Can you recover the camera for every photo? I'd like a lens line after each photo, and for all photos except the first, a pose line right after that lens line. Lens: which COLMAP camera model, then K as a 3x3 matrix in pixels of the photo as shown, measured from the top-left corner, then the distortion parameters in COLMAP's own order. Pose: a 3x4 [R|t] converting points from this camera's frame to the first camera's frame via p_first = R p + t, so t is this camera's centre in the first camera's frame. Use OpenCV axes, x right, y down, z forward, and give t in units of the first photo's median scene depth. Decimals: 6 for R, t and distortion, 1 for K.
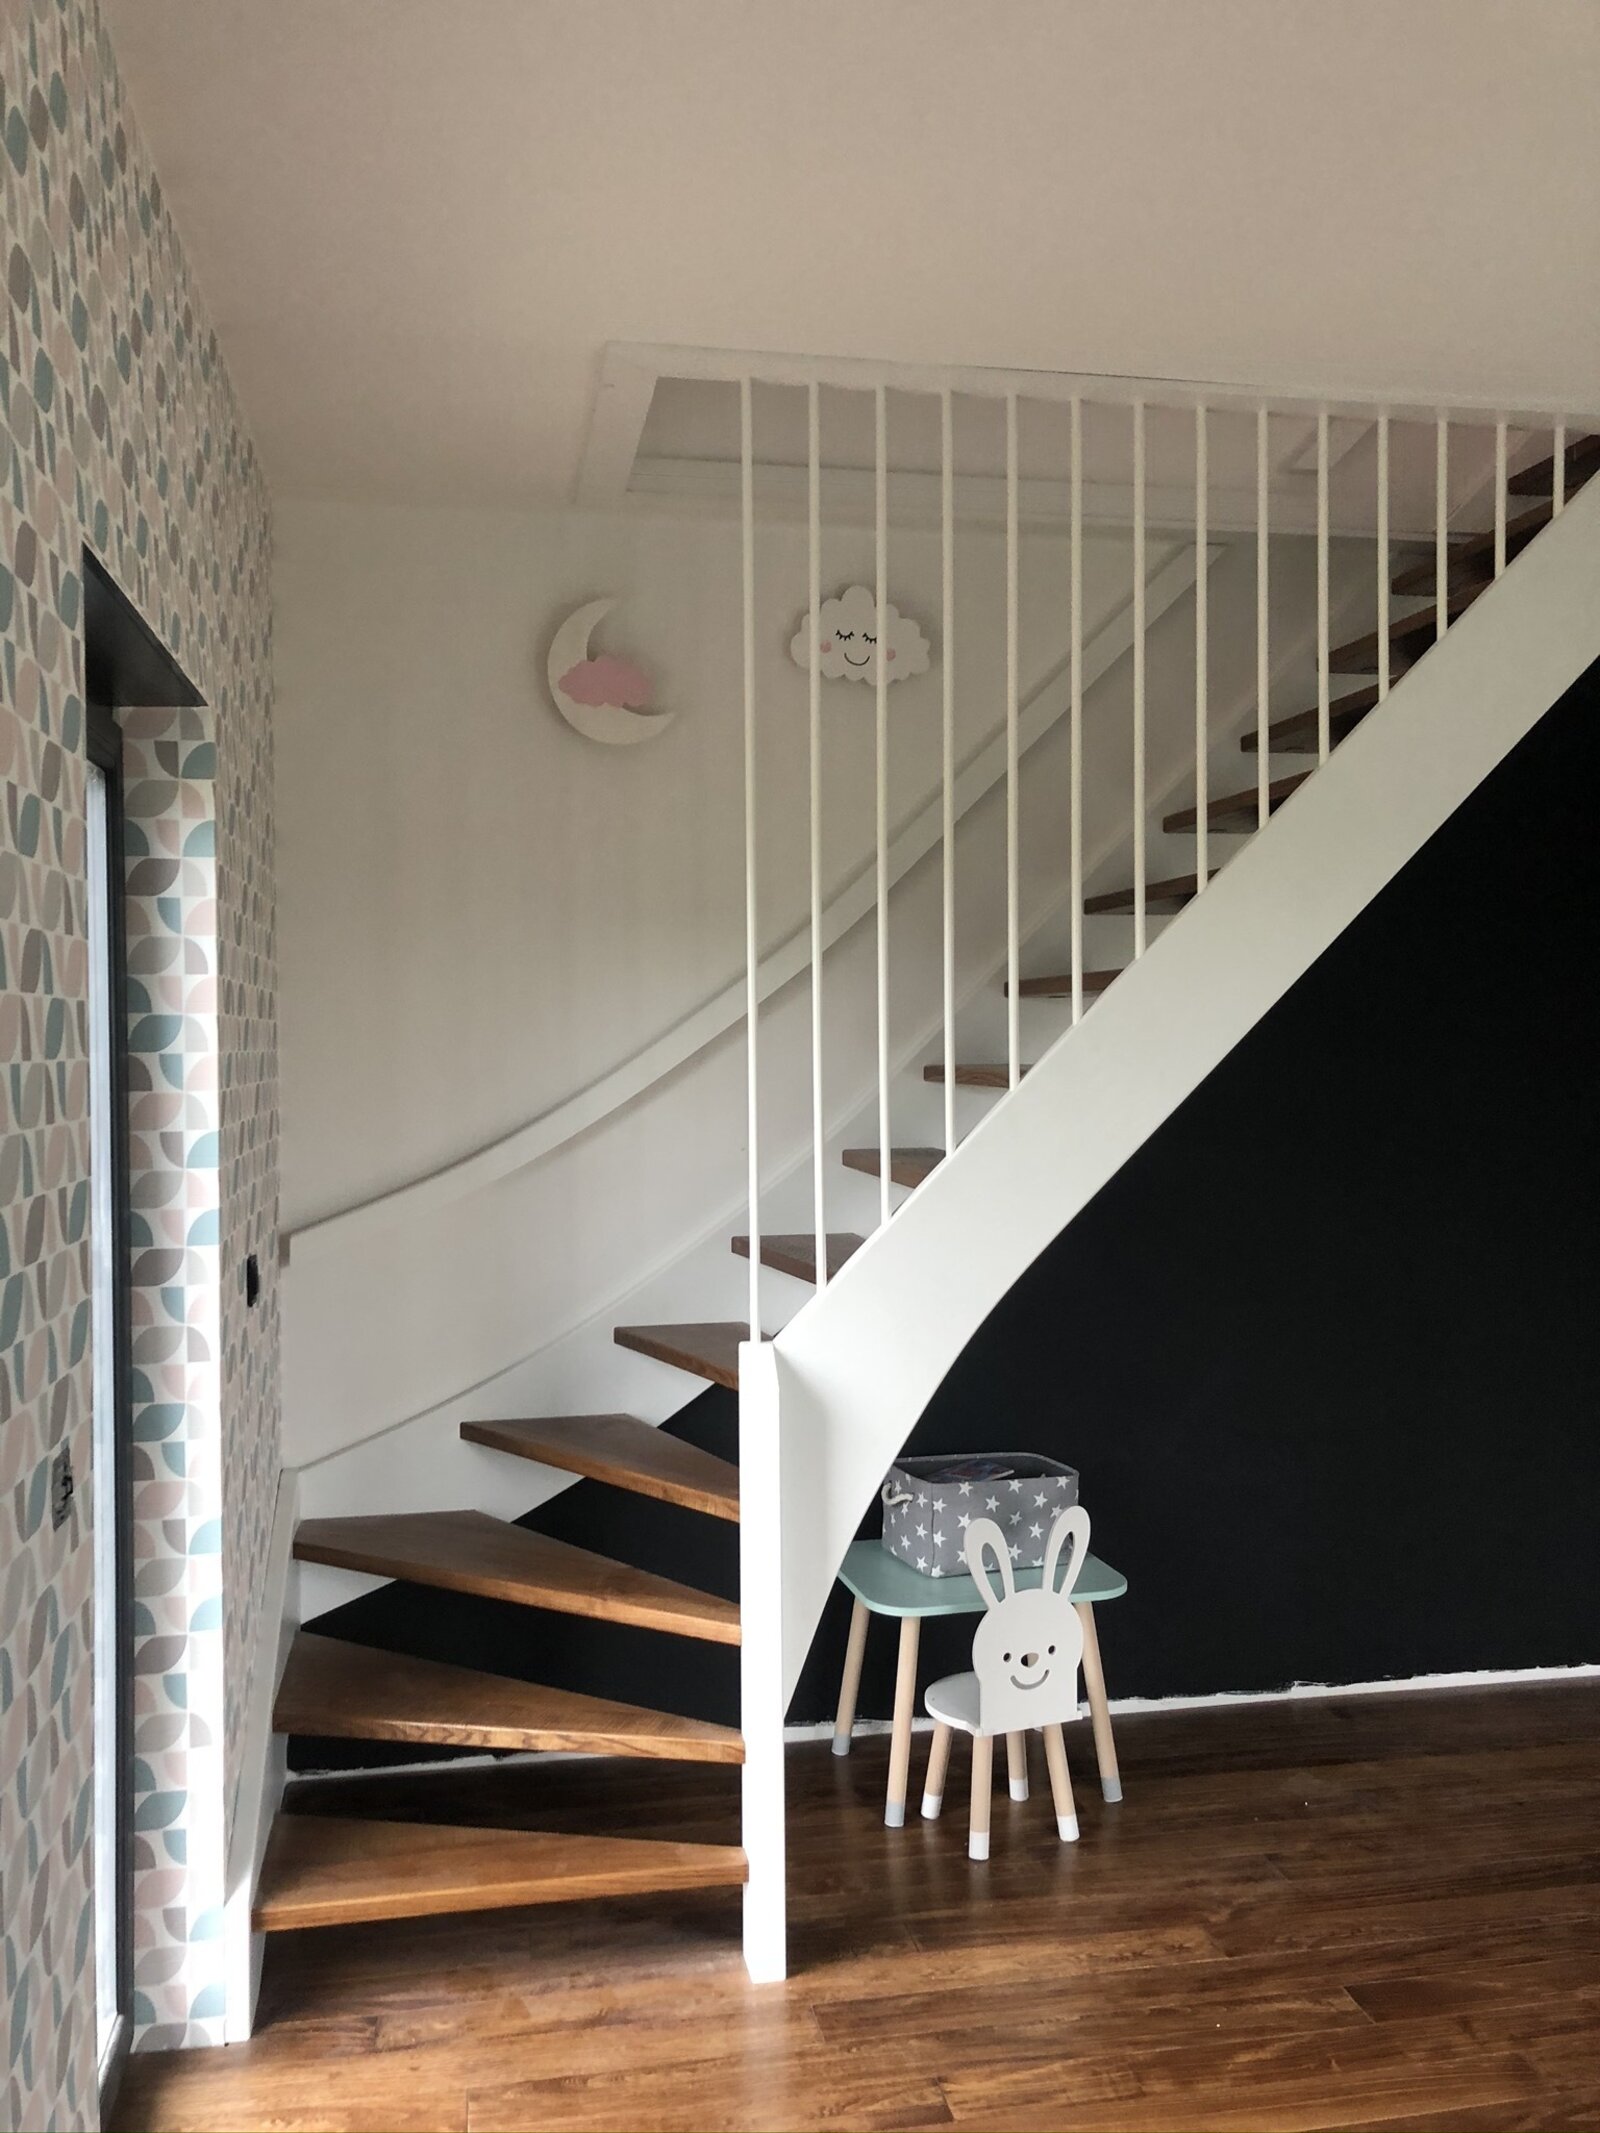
lens RADIAL K [[1745.7, 0, 785.4], [0, 1745.7, 1074.4], [0, 0, 1]] dist [0.006343, 0.008628]
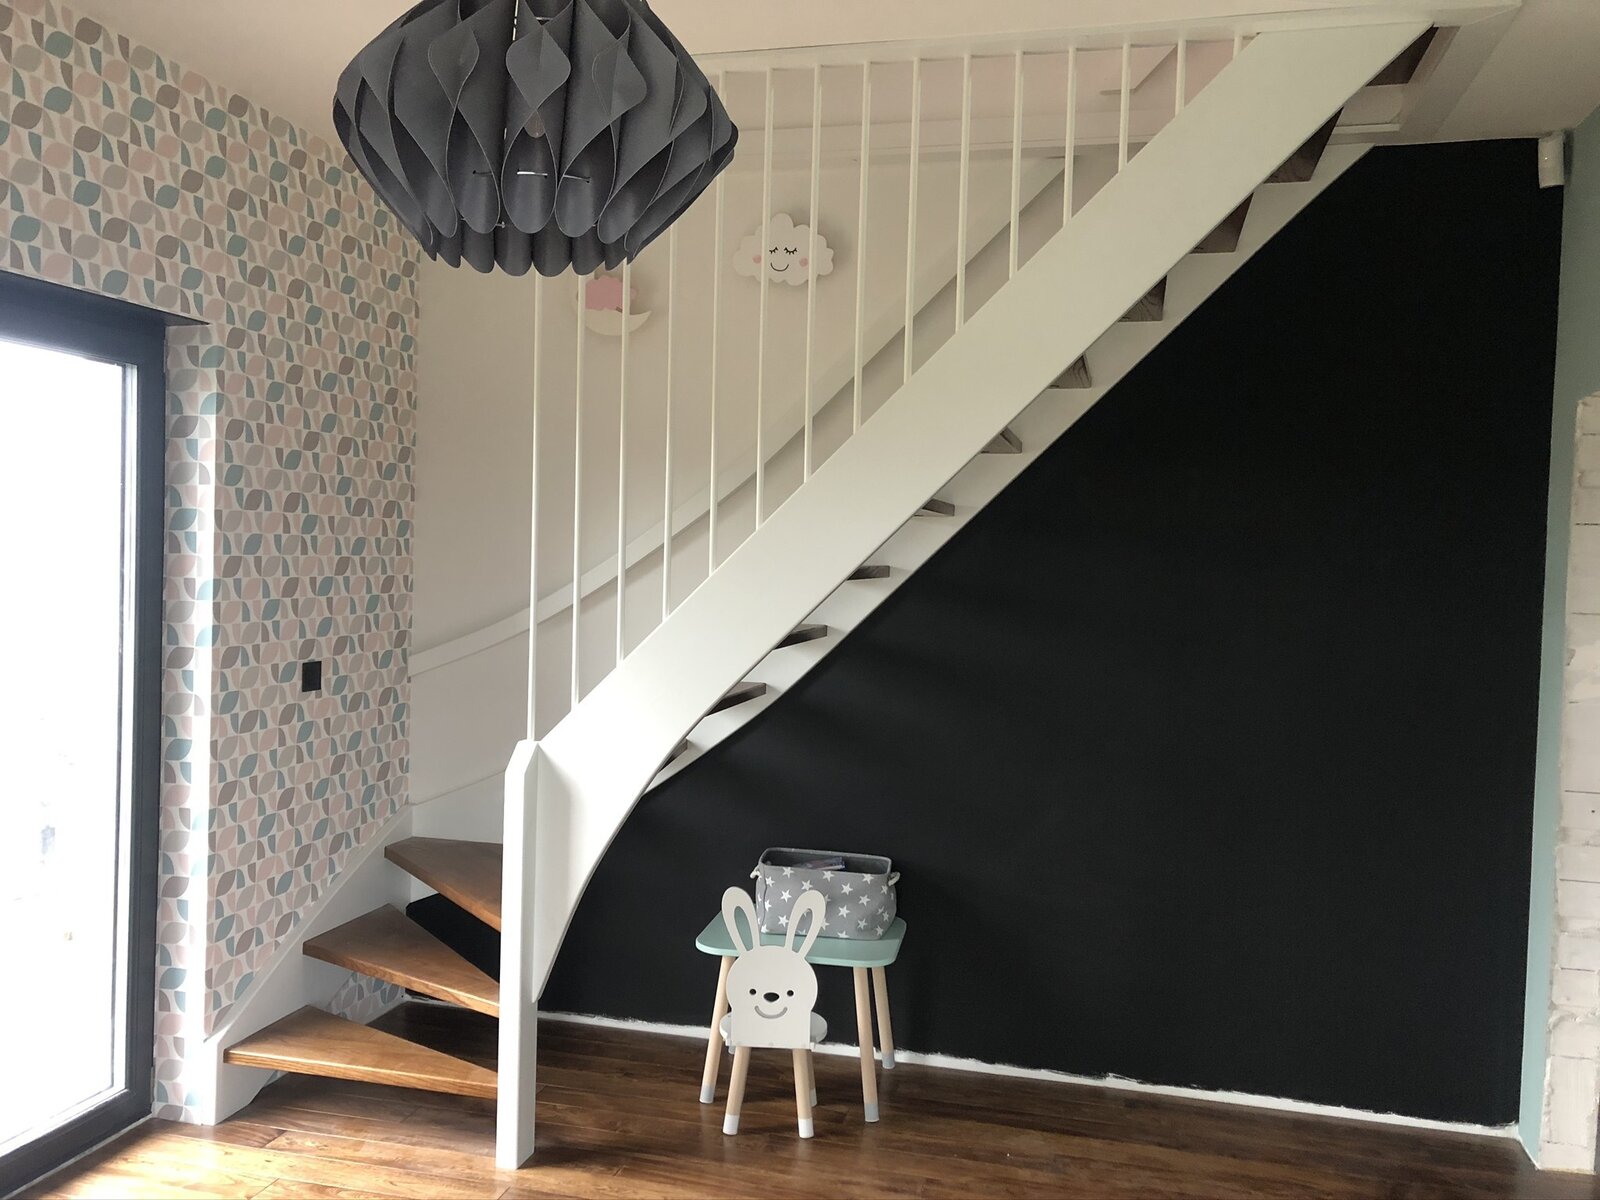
lens RADIAL K [[1309.4, 0, 812.1], [0, 1309.4, 592.2], [0, 0, 1]] dist [0.006343, 0.008628]
pose [[0.907525, 0.044008, -0.417685, 0.635538], [-0.041109, 0.999028, 0.015941, 0.001422], [0.417981, 0.002704, 0.908452, 0.090276]]
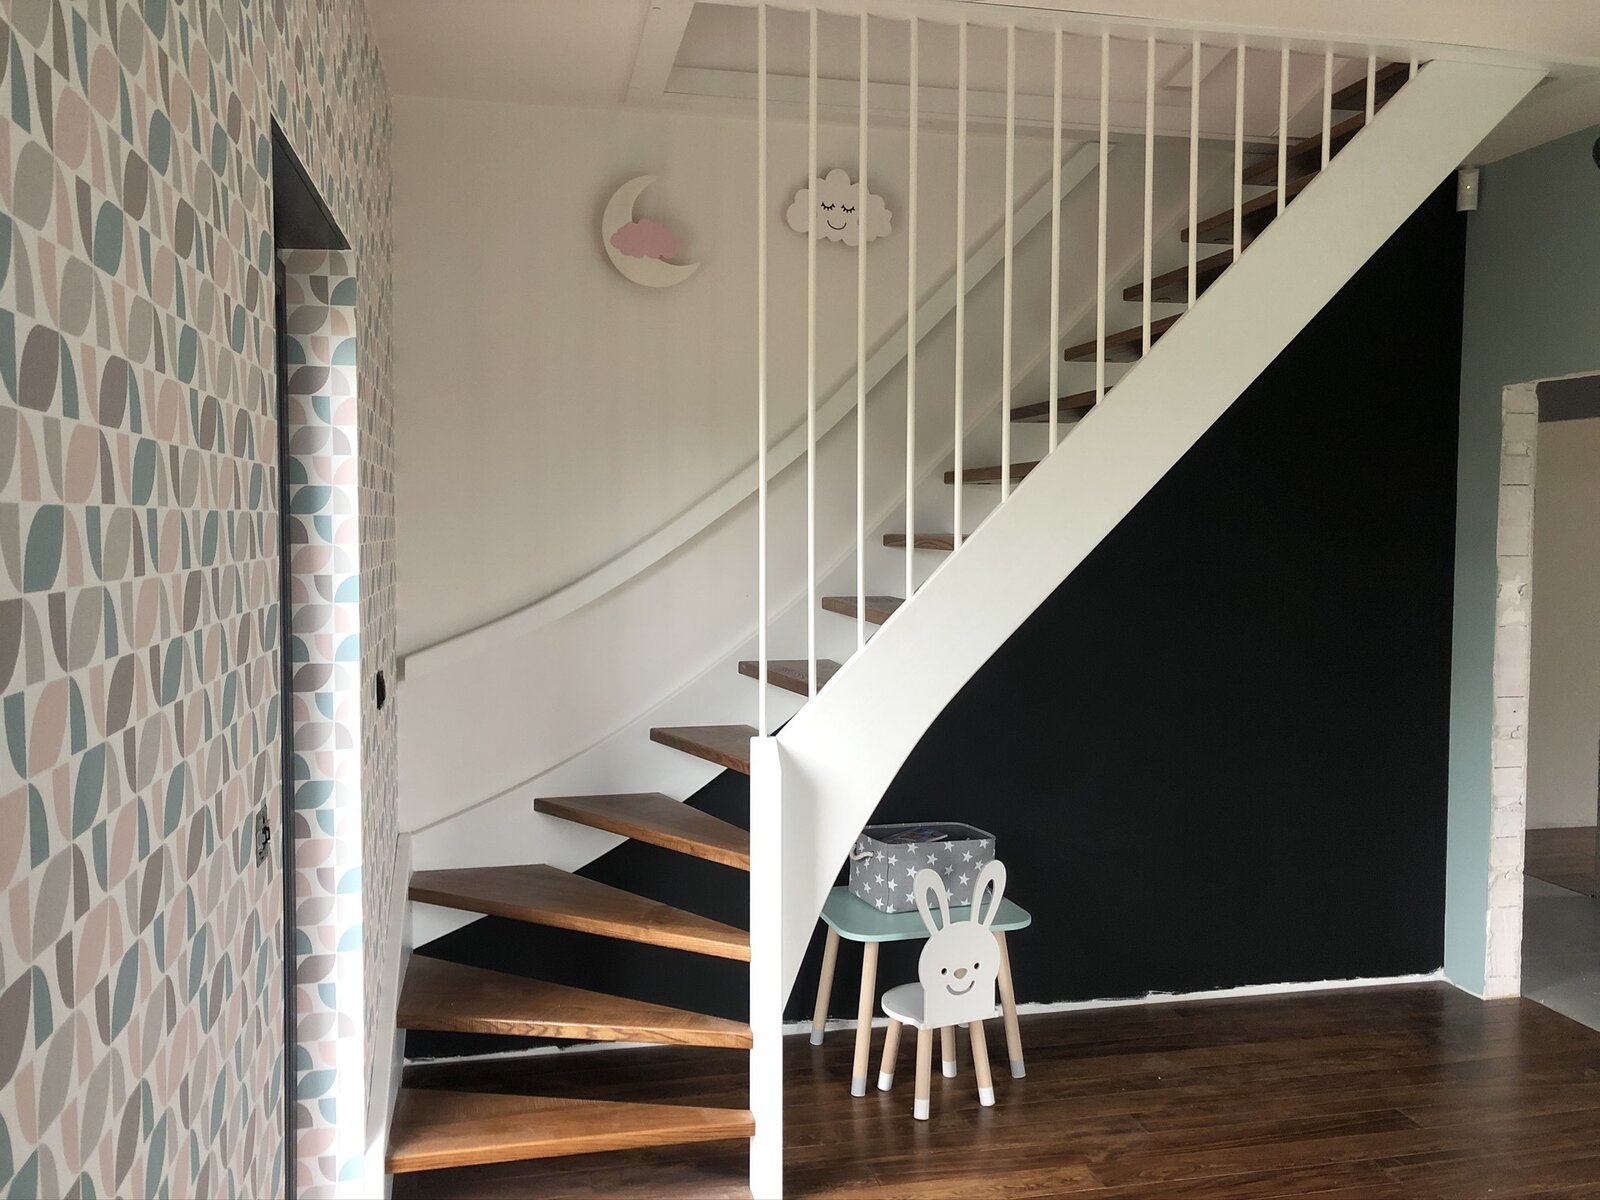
lens RADIAL K [[1309.4, 0, 800.9], [0, 1309.4, 591.7], [0, 0, 1]] dist [0.006343, 0.008628]
pose [[0.999379, 0.008017, 0.034300, -0.022653], [-0.009143, 0.999420, 0.032799, 0.008688], [-0.034017, -0.033092, 0.998873, 0.001677]]
